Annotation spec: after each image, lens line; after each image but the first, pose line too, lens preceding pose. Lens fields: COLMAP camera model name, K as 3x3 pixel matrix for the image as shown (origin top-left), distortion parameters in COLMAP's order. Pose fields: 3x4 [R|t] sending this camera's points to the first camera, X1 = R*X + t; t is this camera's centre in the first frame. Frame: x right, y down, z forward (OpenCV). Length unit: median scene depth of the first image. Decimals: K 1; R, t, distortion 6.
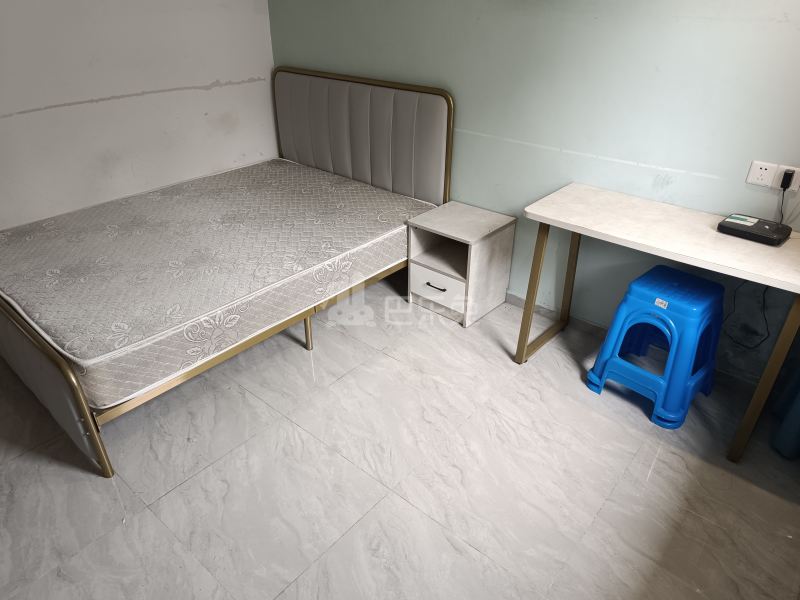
lens RADIAL K [[550.4, 0, 400.8], [0, 550.4, 298.1], [0, 0, 1]] dist [0.037721, -0.040150]
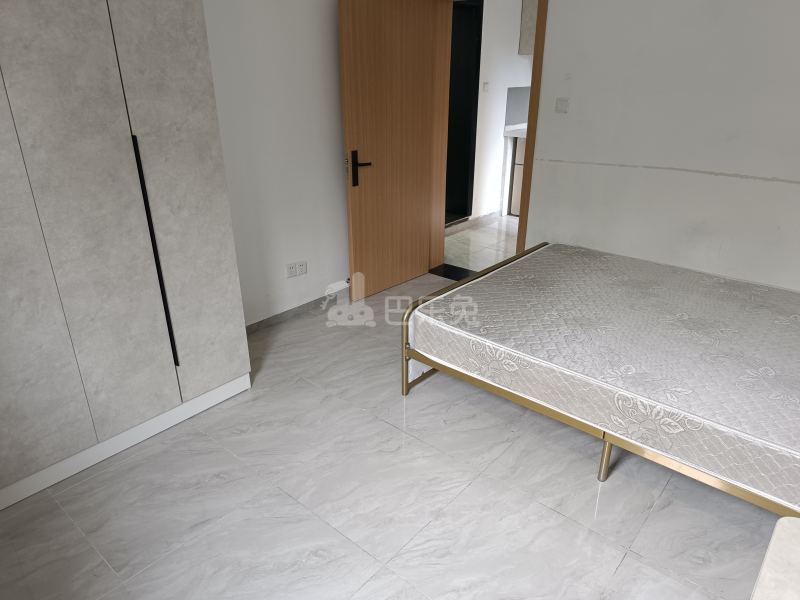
lens RADIAL K [[550.4, 0, 400.8], [0, 550.4, 298.1], [0, 0, 1]] dist [0.037721, -0.040150]
pose [[-0.002506, 0.390270, -0.920697, 0.599714], [-0.502521, 0.795513, 0.338574, -0.308422], [0.864562, 0.463518, 0.194125, 0.564842]]
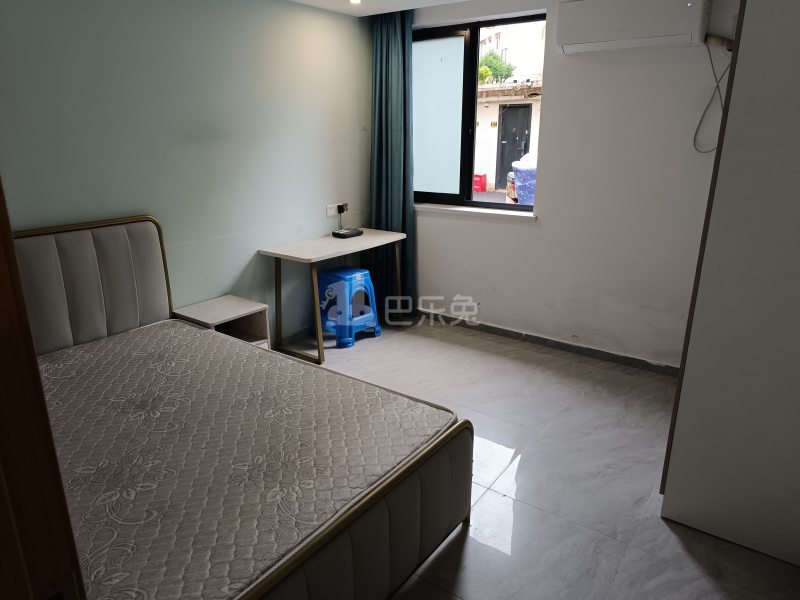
lens RADIAL K [[550.4, 0, 400.8], [0, 550.4, 298.1], [0, 0, 1]] dist [0.037721, -0.040150]
pose [[-0.088108, -0.291667, 0.952453, -1.355443], [0.499952, 0.814067, 0.295539, -0.413022], [-0.861560, 0.502220, 0.074094, 0.748423]]
